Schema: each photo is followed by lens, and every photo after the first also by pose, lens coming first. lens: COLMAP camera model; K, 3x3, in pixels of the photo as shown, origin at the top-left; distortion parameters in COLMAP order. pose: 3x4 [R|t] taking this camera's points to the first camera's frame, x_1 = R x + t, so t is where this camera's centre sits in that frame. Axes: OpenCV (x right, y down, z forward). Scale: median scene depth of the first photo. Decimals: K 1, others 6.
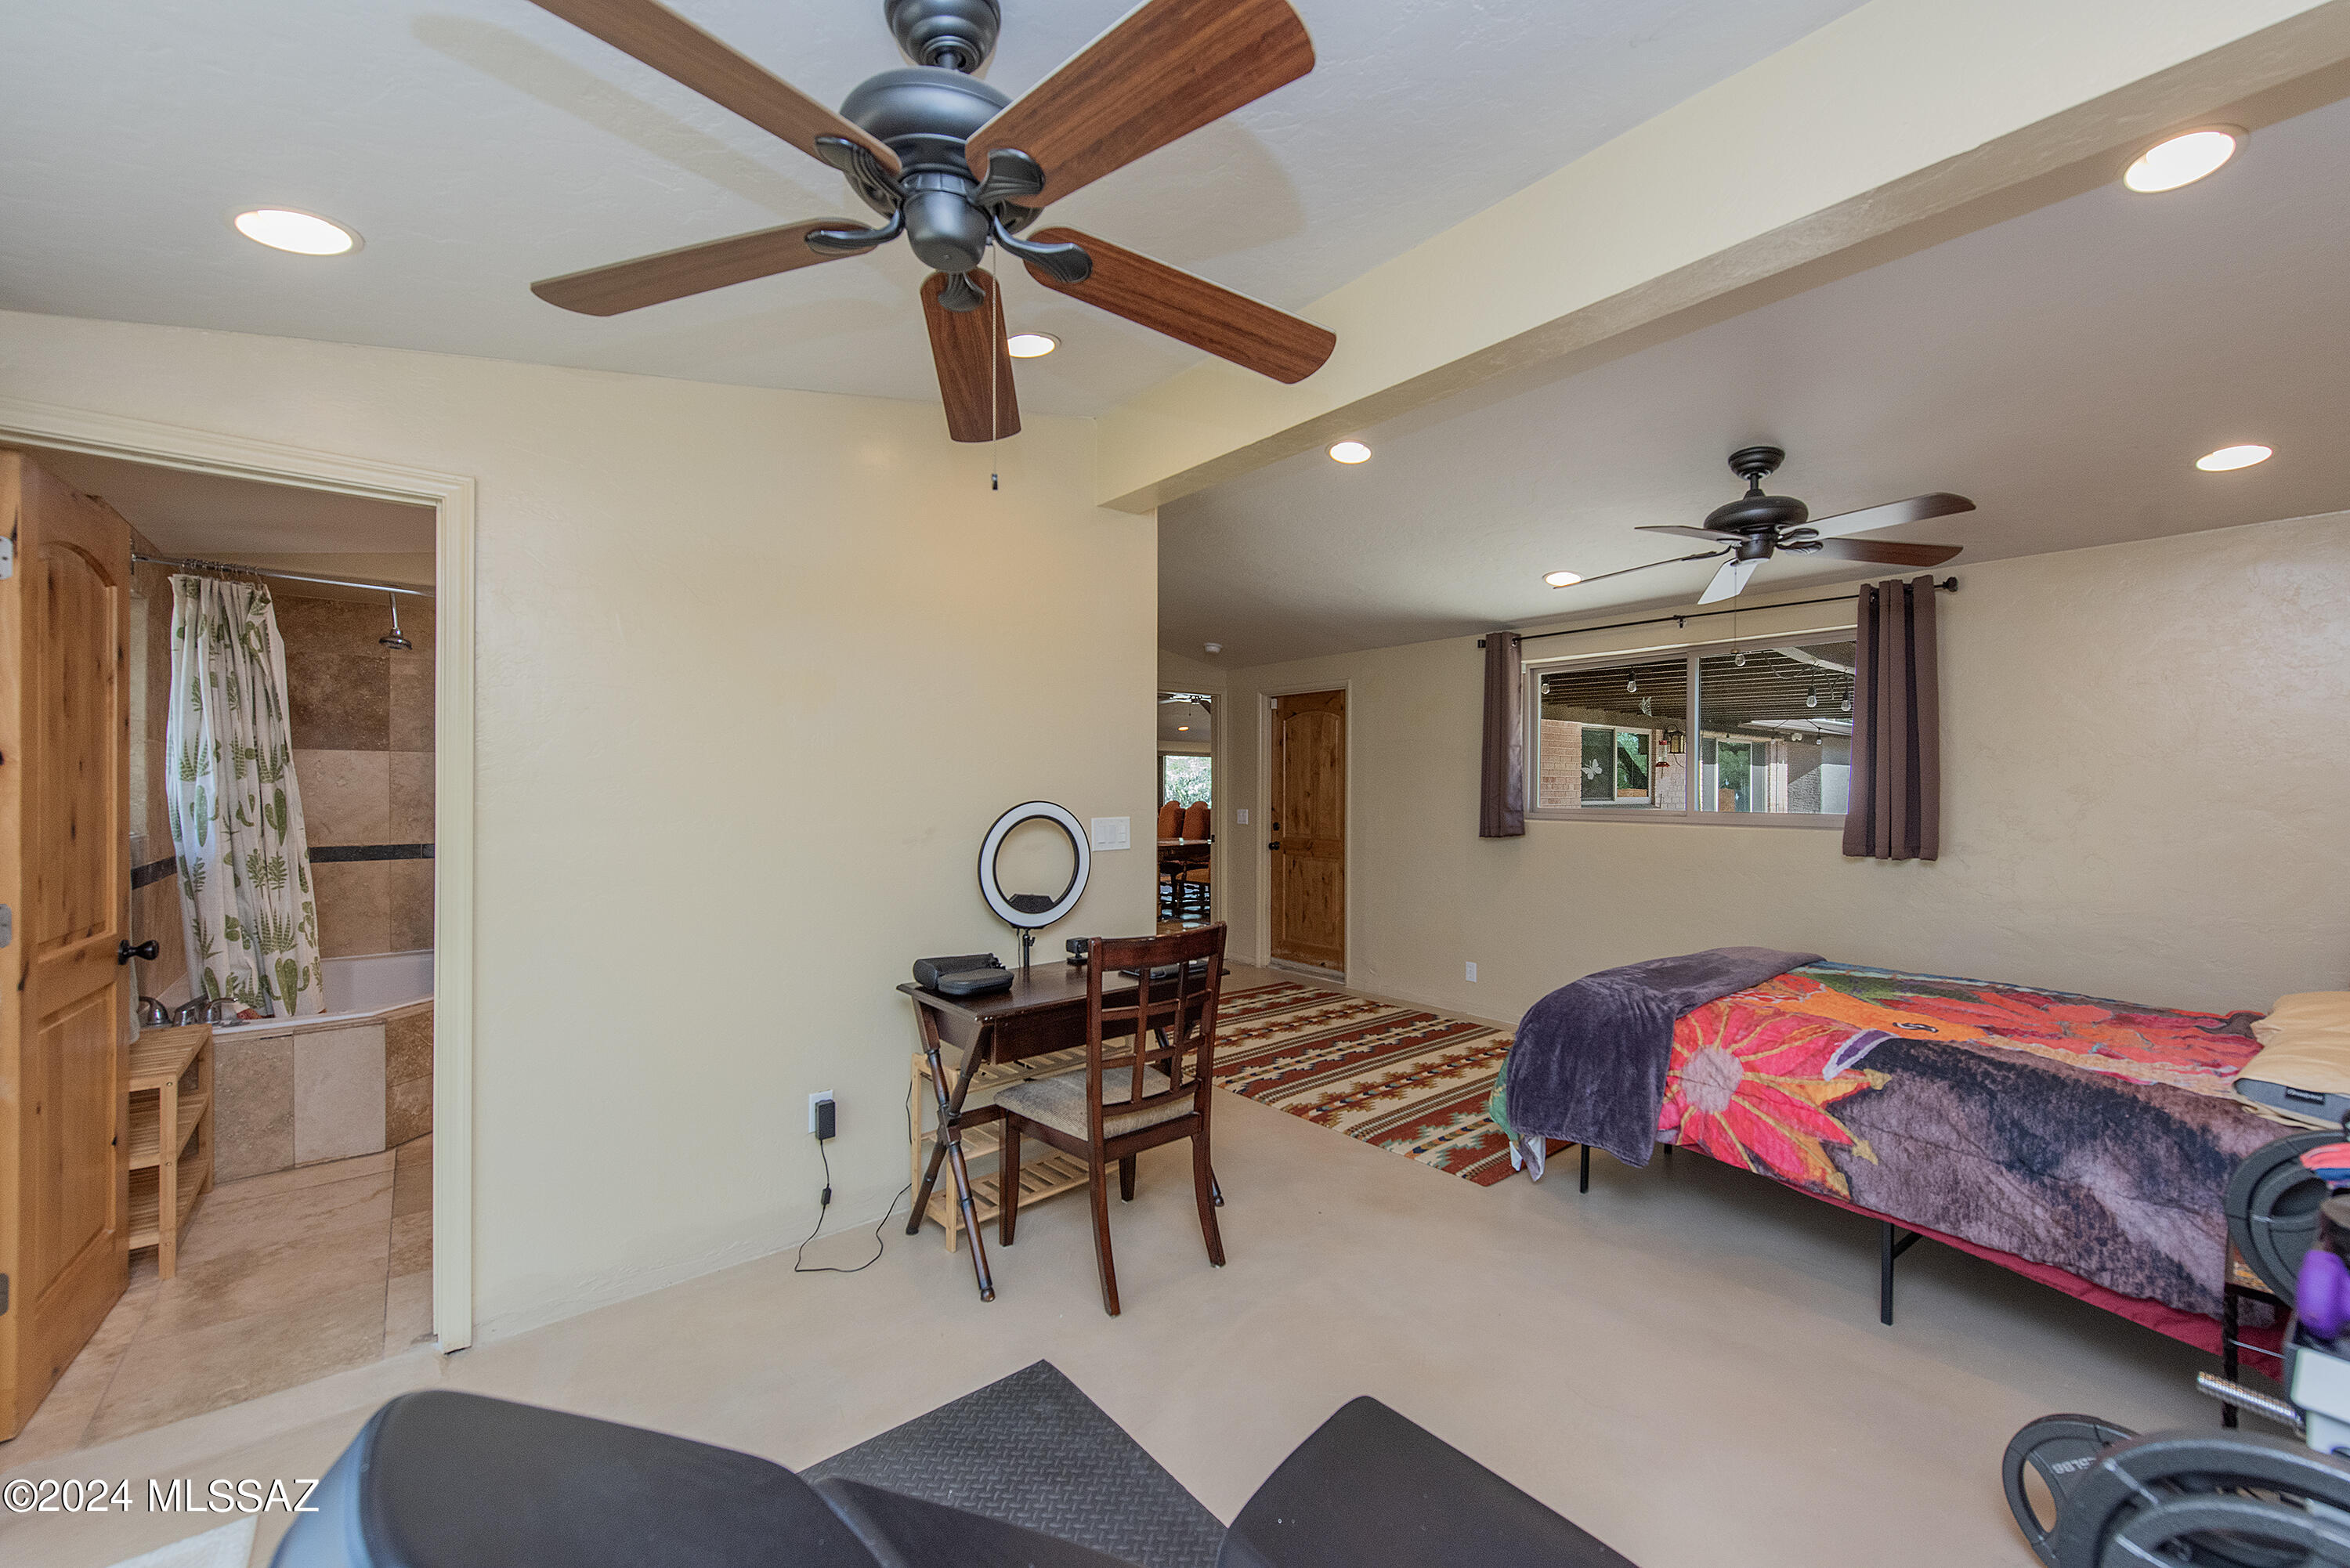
lens RADIAL K [[936.8, 0, 1171.5], [0, 936.8, 787.0], [0, 0, 1]] dist [0.003218, -0.000416]
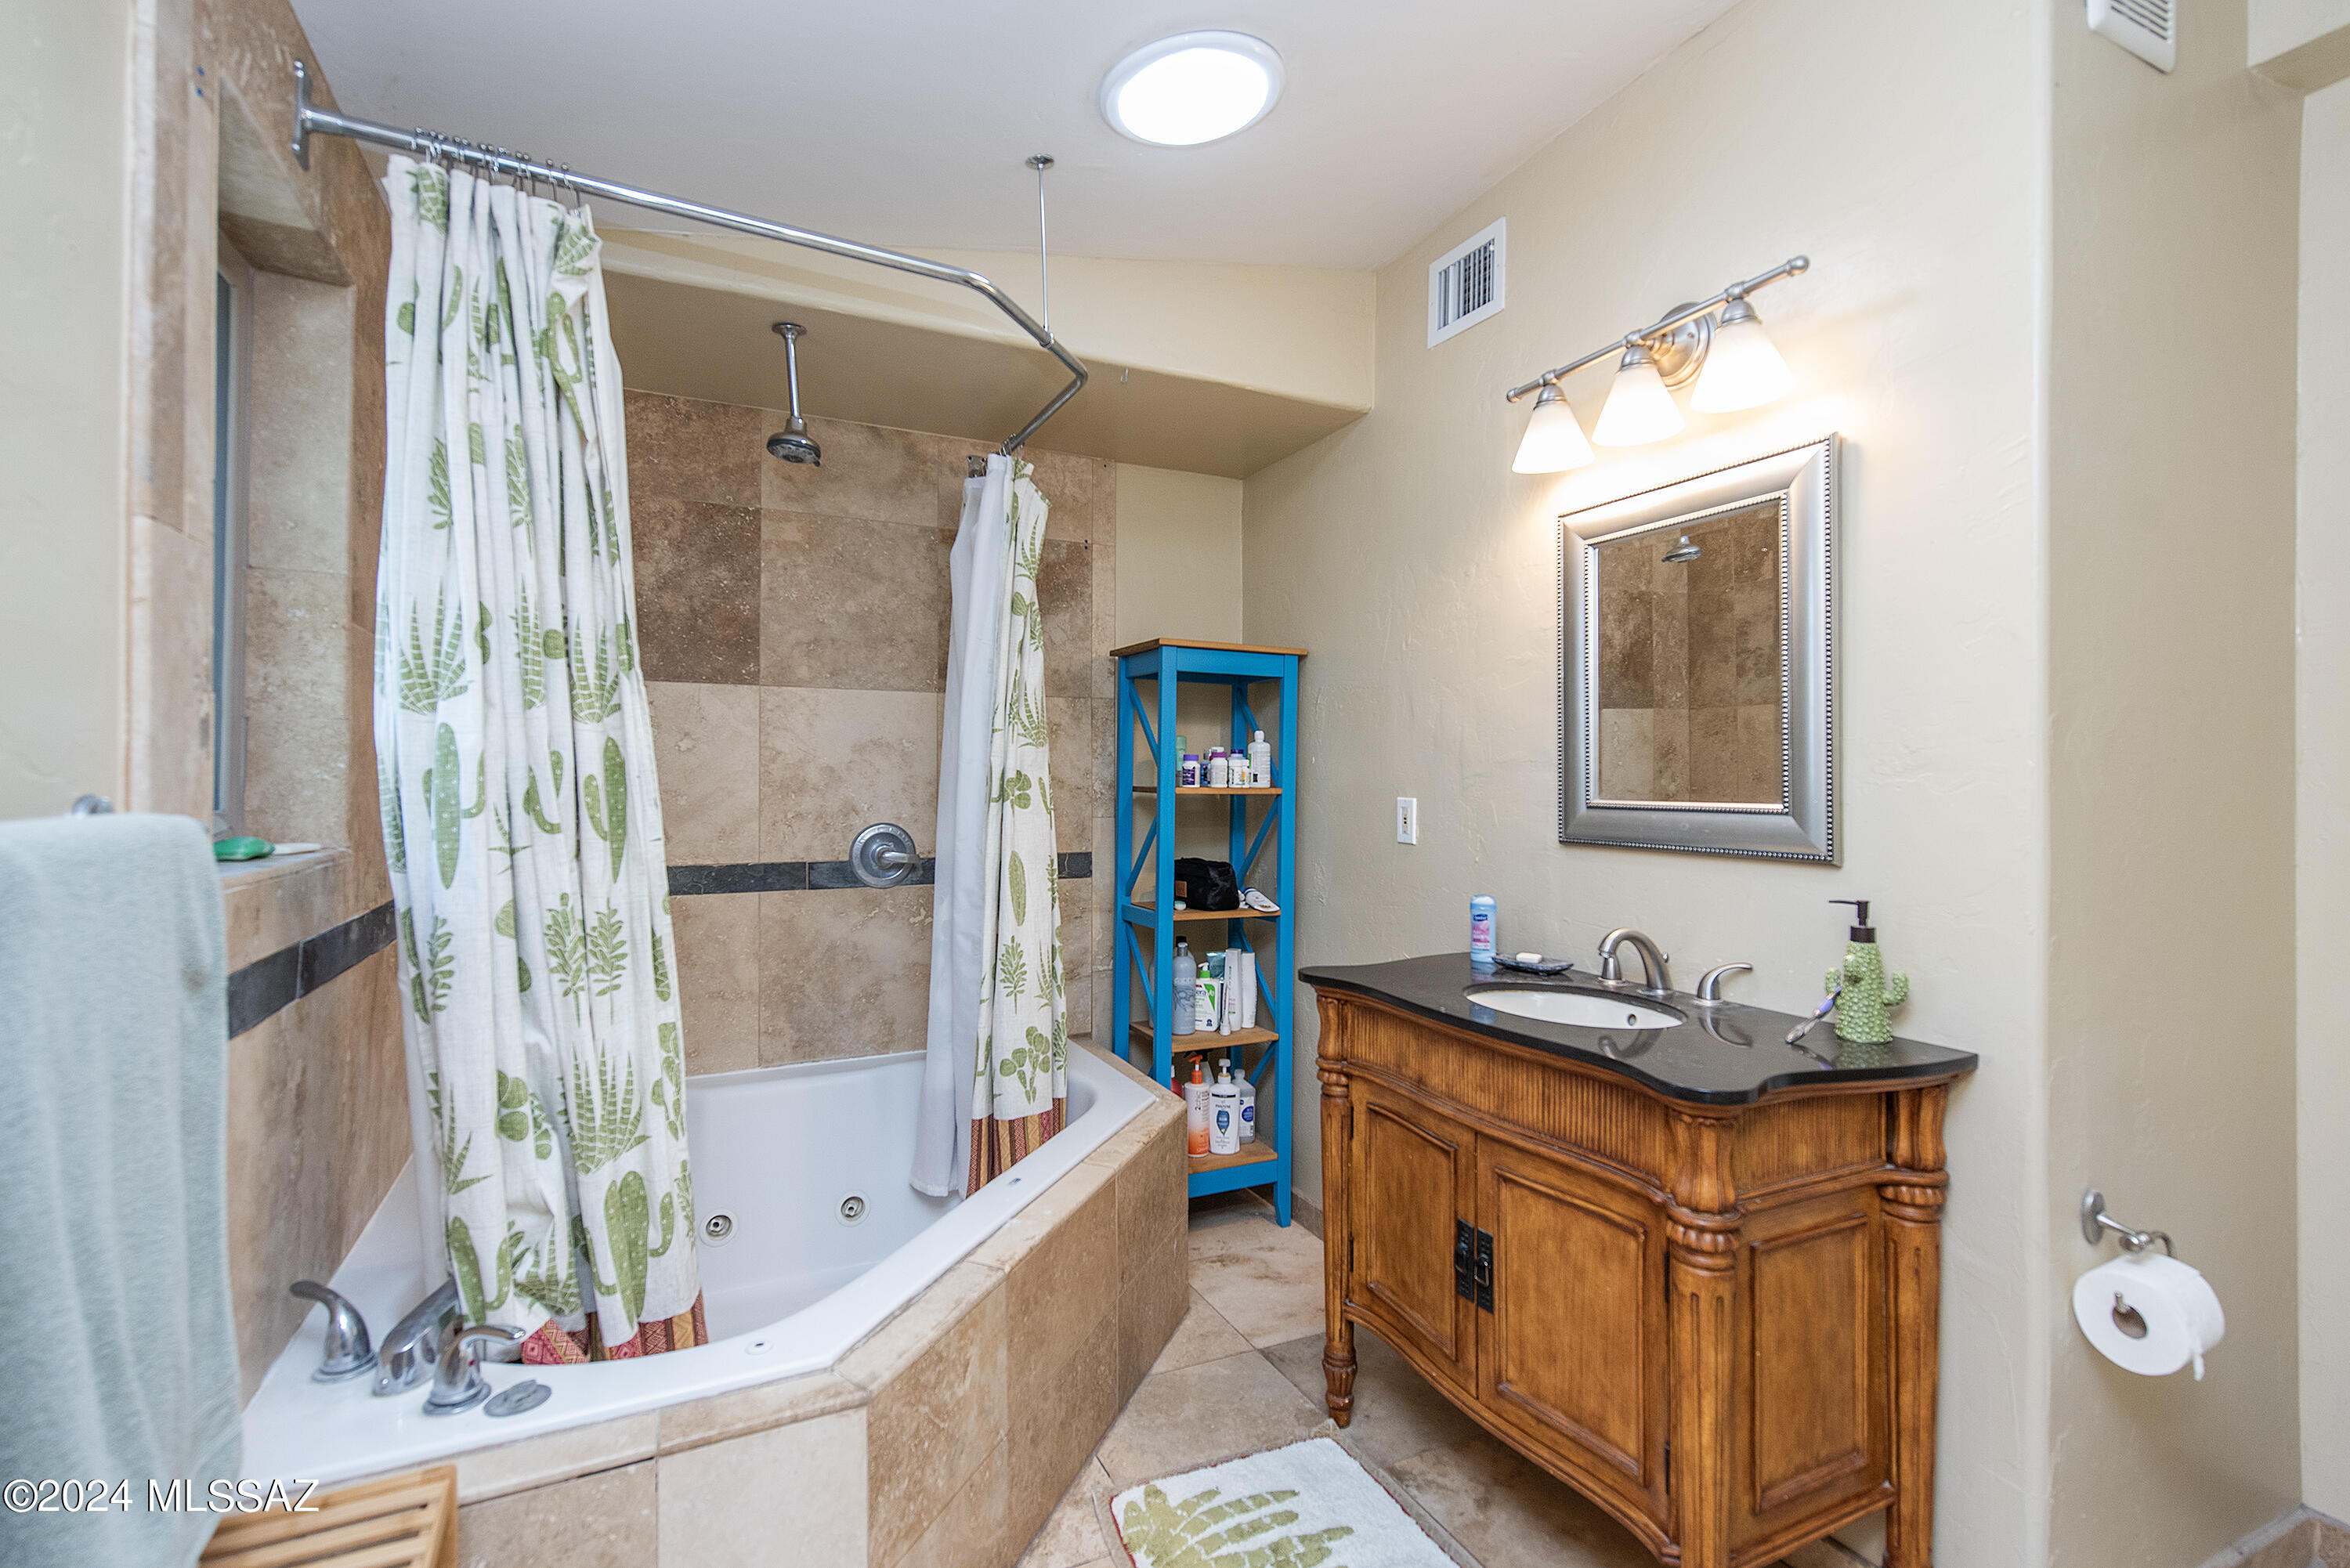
lens RADIAL K [[1097.6, 0, 1174.1], [0, 1097.6, 775.1], [0, 0, 1]] dist [0.004021, 0.000181]
pose [[0.970591, 0.003602, -0.240706, -0.625782], [-0.005049, 0.999973, -0.005392, 0.019268], [0.240680, 0.006449, 0.970583, 0.624528]]
